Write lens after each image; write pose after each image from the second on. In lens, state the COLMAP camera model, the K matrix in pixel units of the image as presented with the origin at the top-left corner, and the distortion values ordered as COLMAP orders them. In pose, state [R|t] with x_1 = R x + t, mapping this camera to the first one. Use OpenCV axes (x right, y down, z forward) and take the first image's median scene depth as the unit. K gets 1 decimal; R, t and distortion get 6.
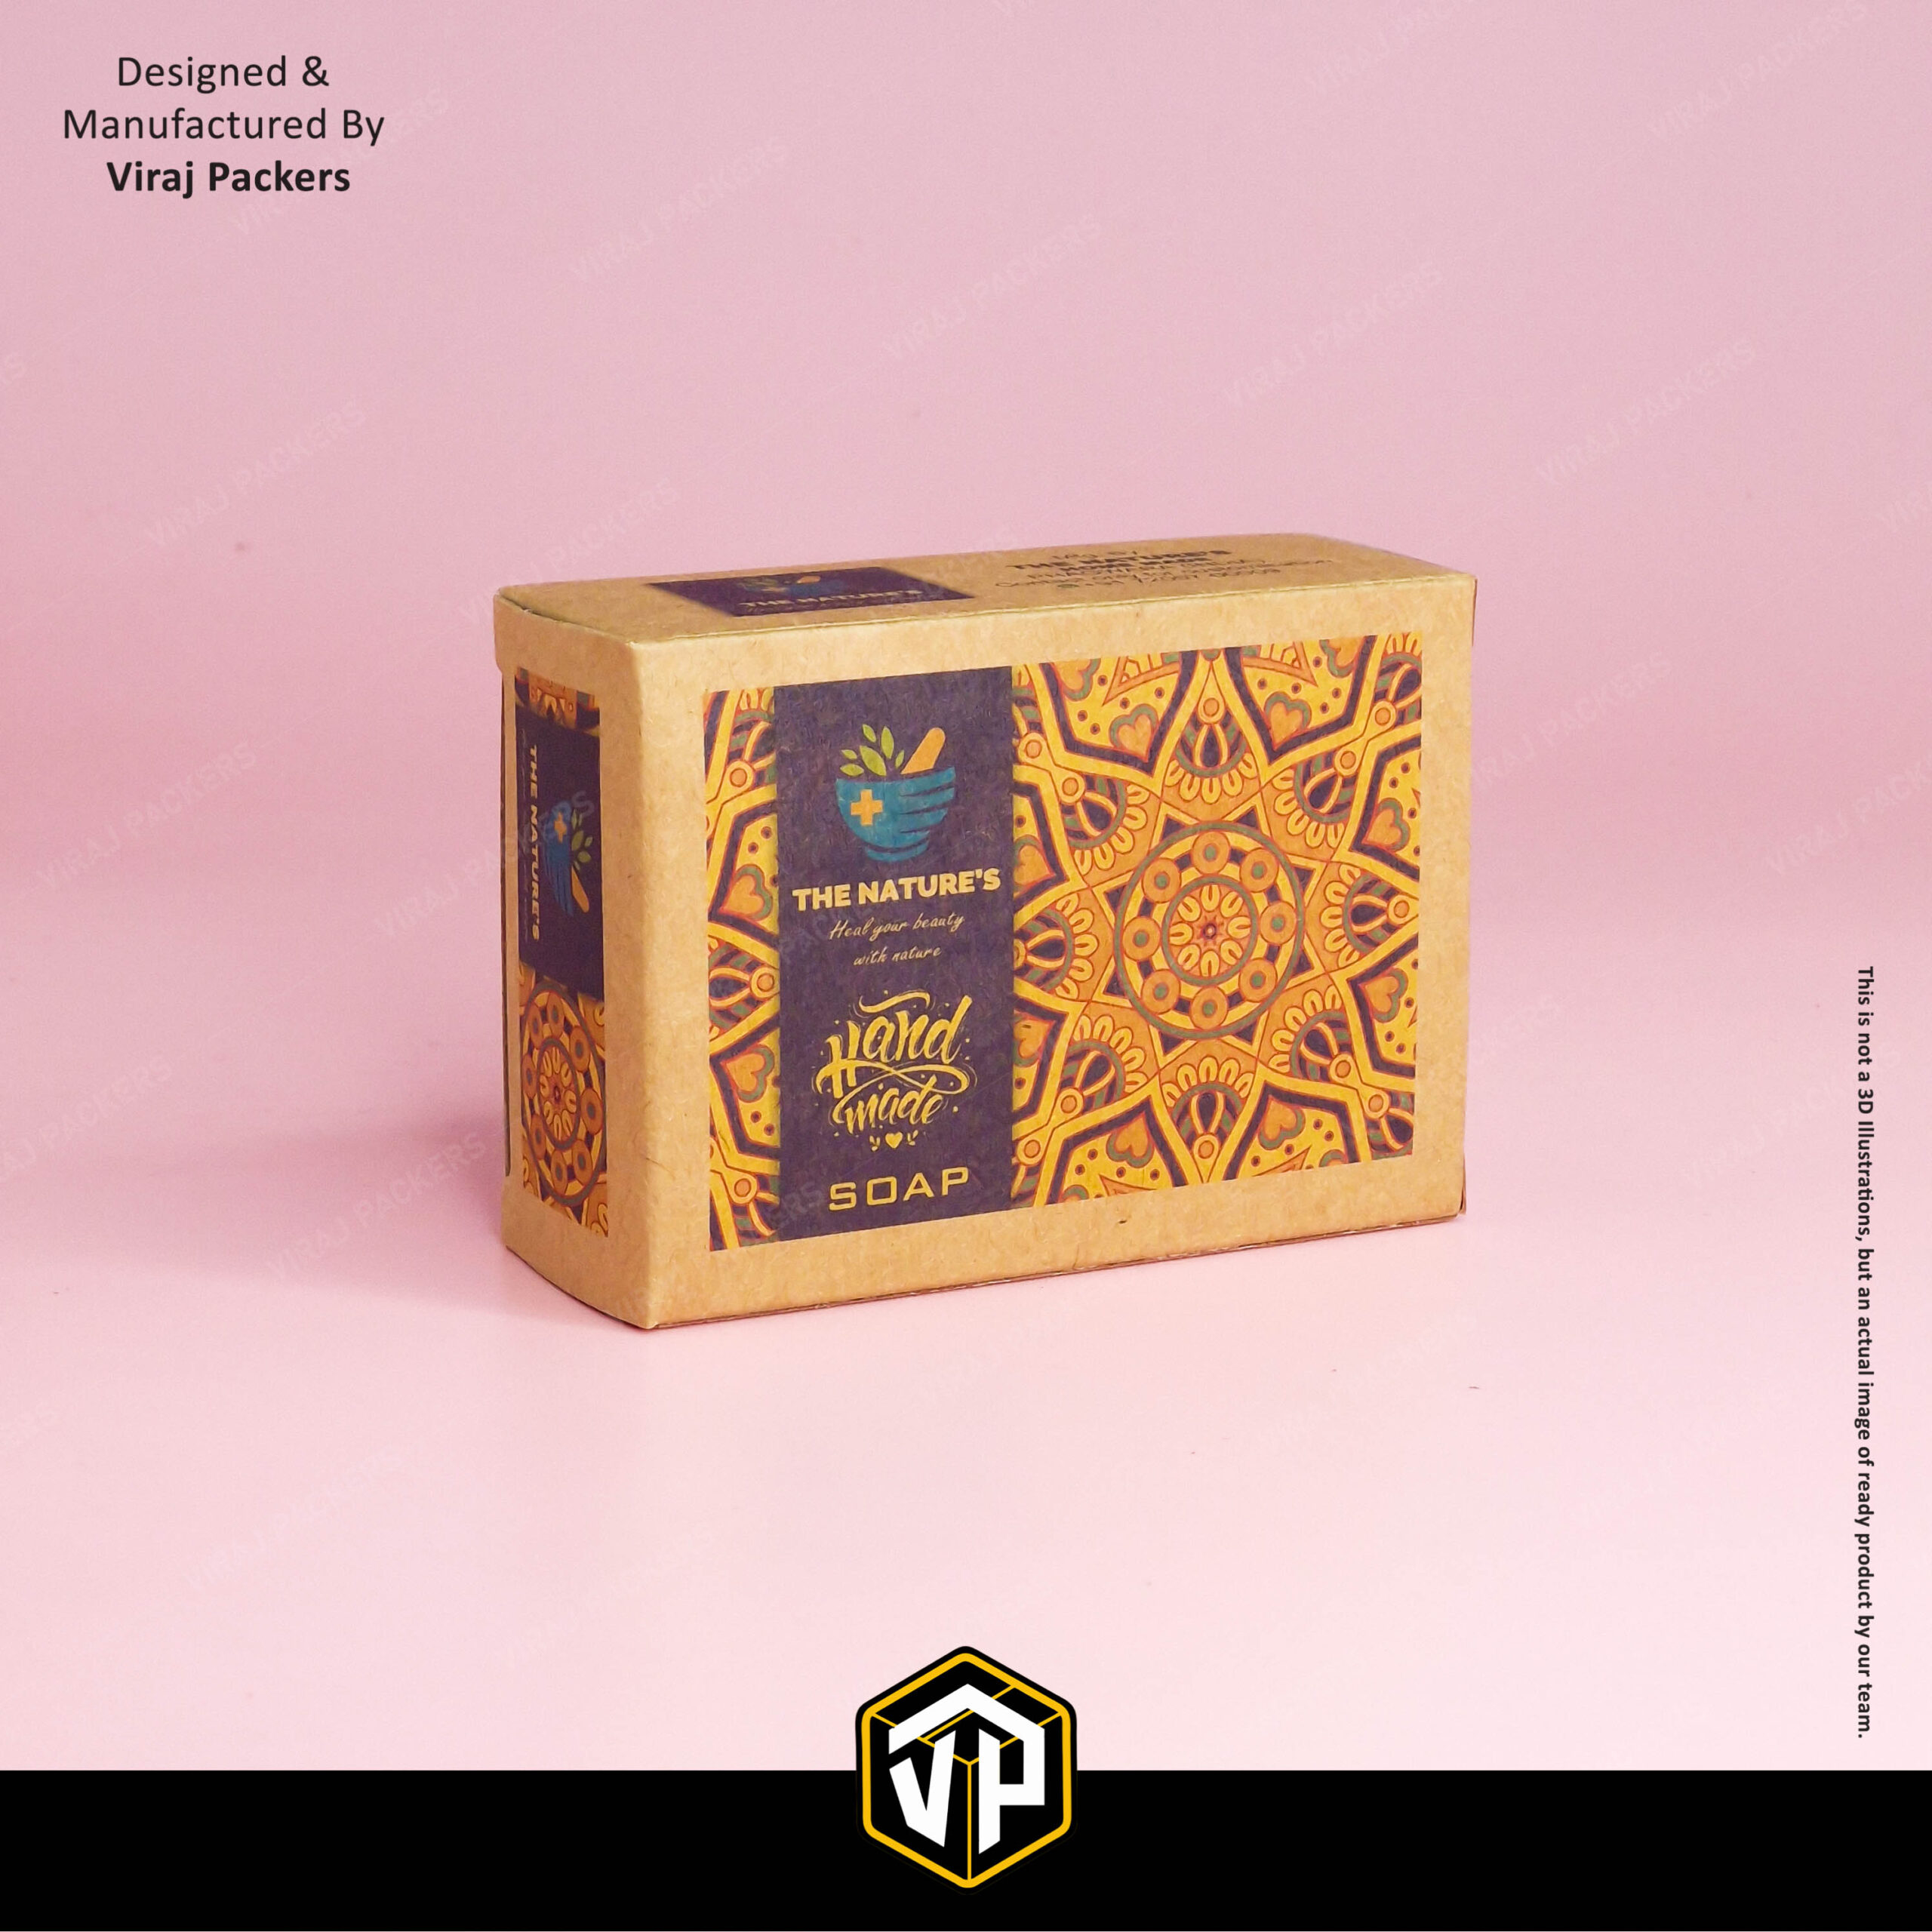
lens RADIAL K [[5795.7, 0, 966.0], [0, 5795.7, 966.0], [0, 0, 1]] dist [-0.170895, 0.164393]
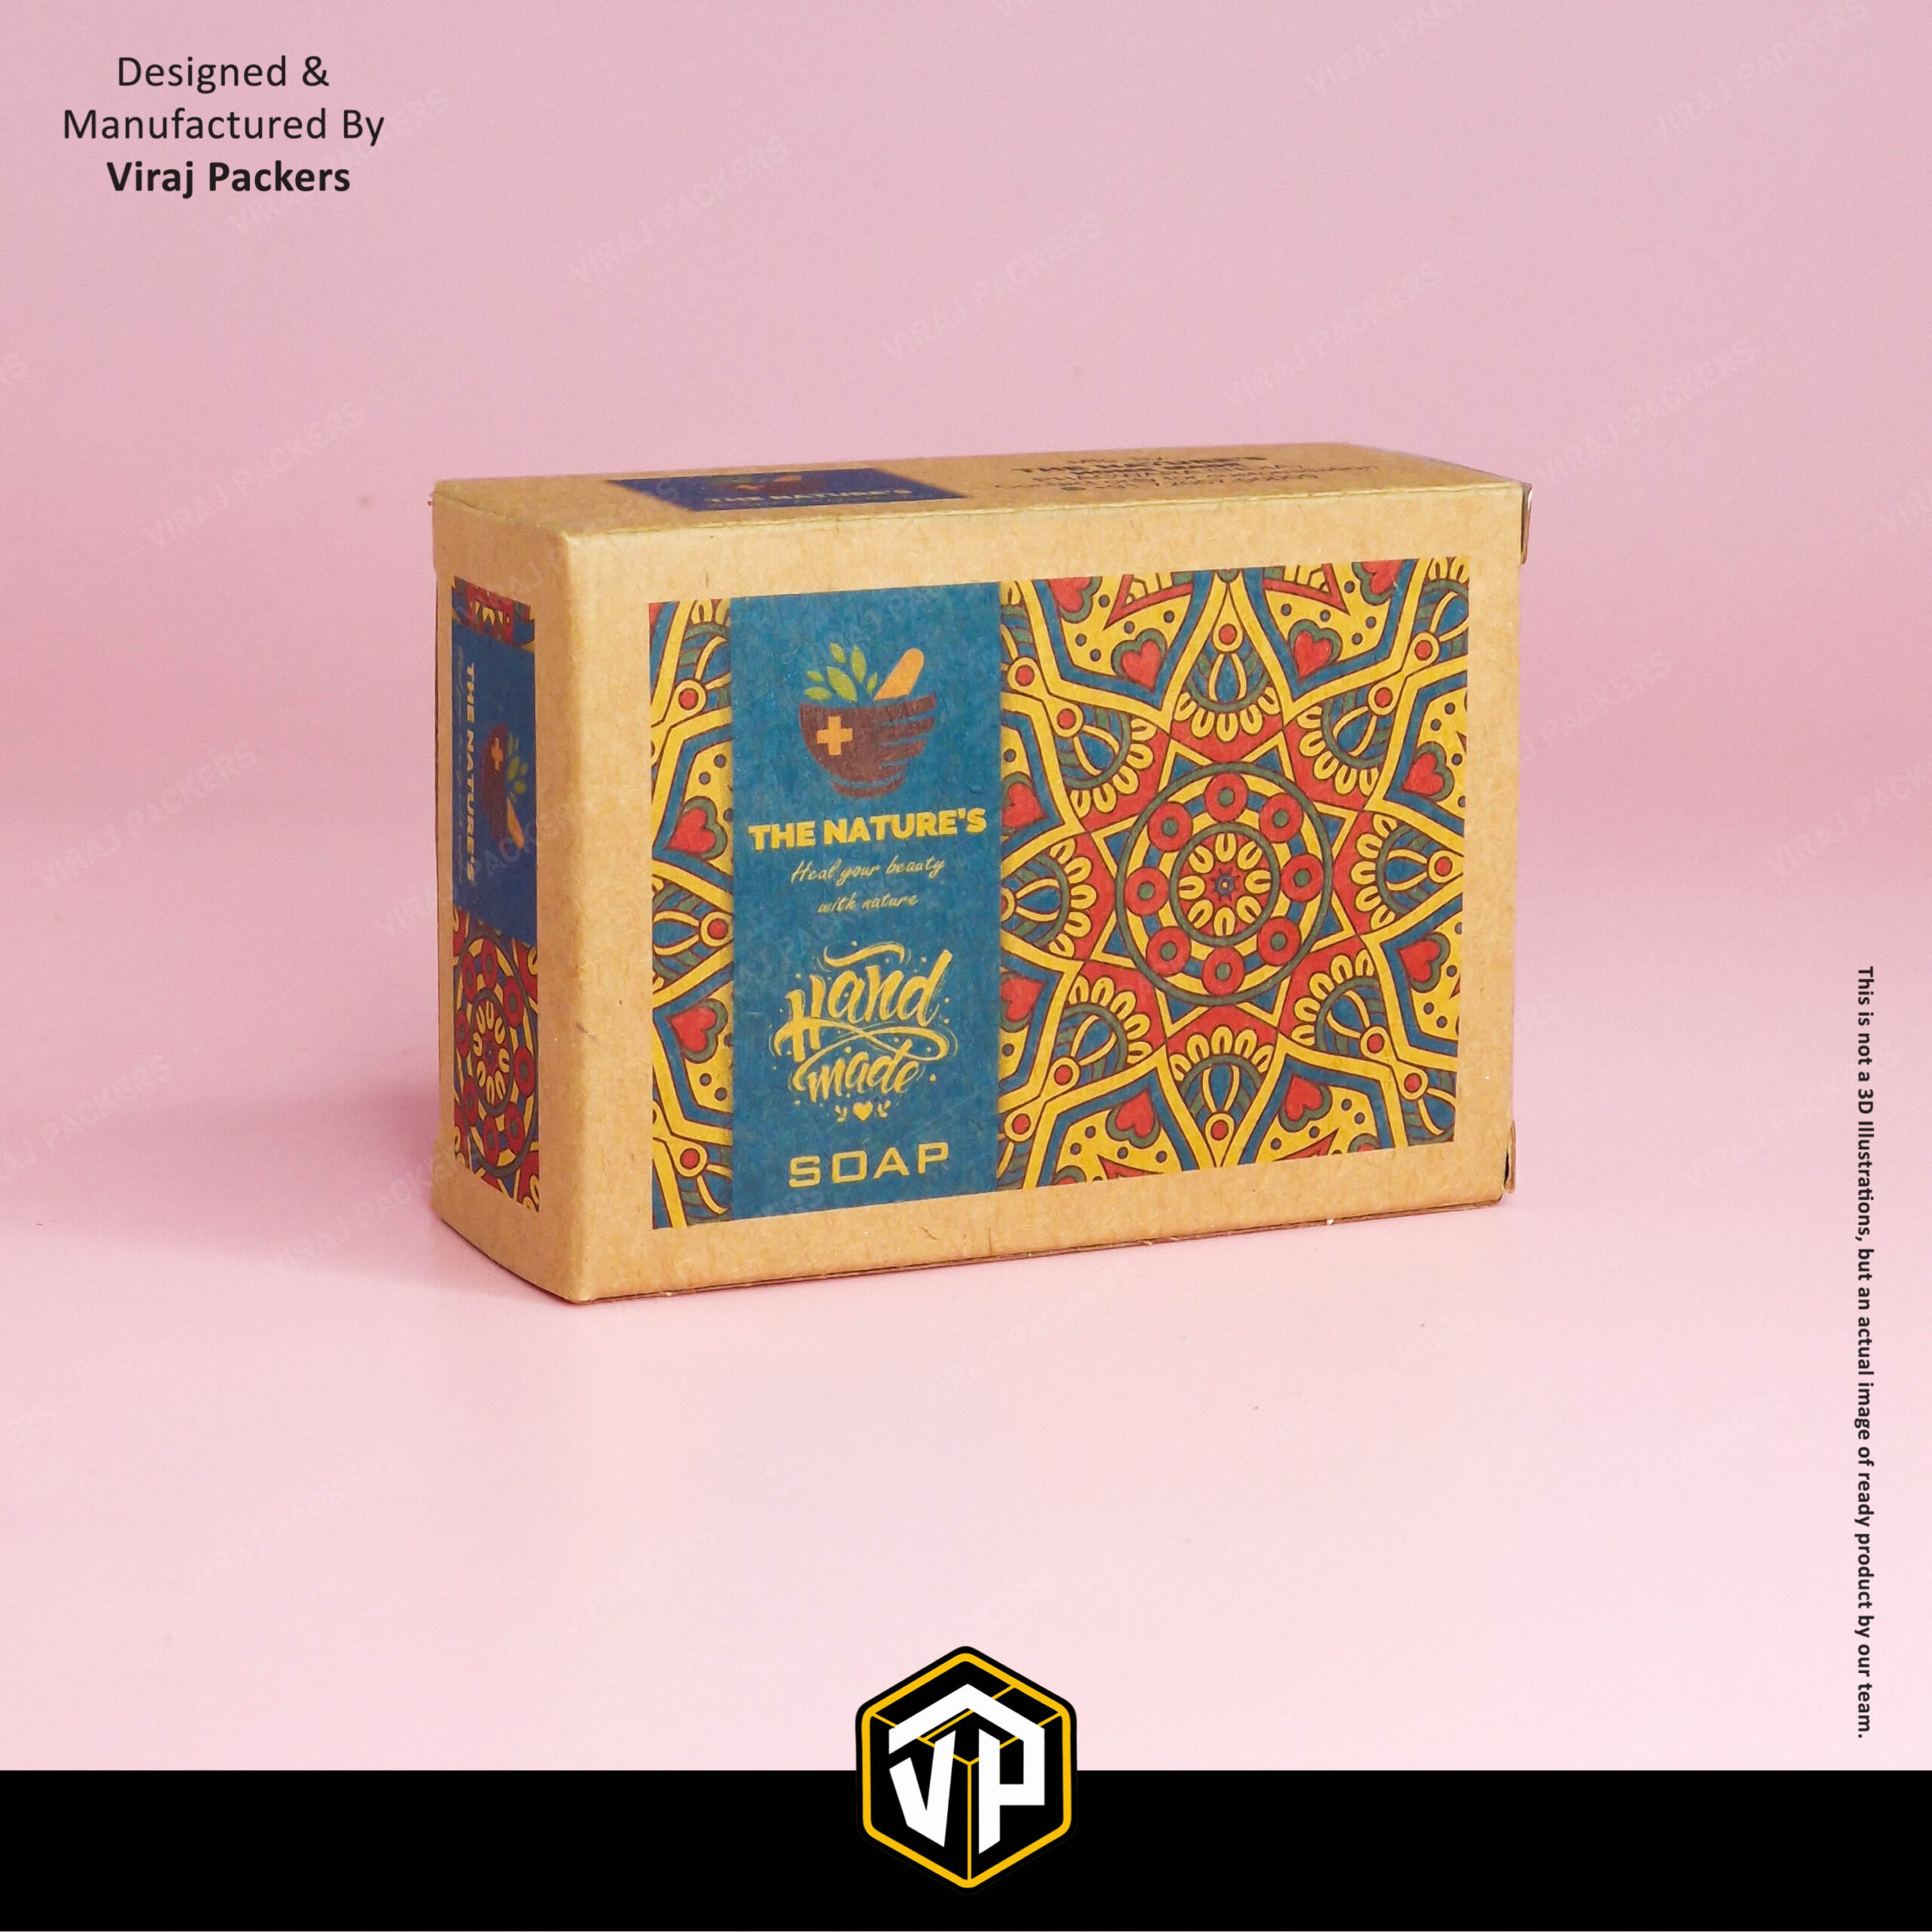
lens RADIAL K [[5795.7, 0, 966.0], [0, 5795.7, 966.0], [0, 0, 1]] dist [-0.170895, 0.164393]
pose [[0.999122, 0.014734, -0.039229, 0.037769], [-0.015252, 0.999800, -0.012947, 0.018898], [0.039031, 0.013534, 0.999146, 0.103860]]
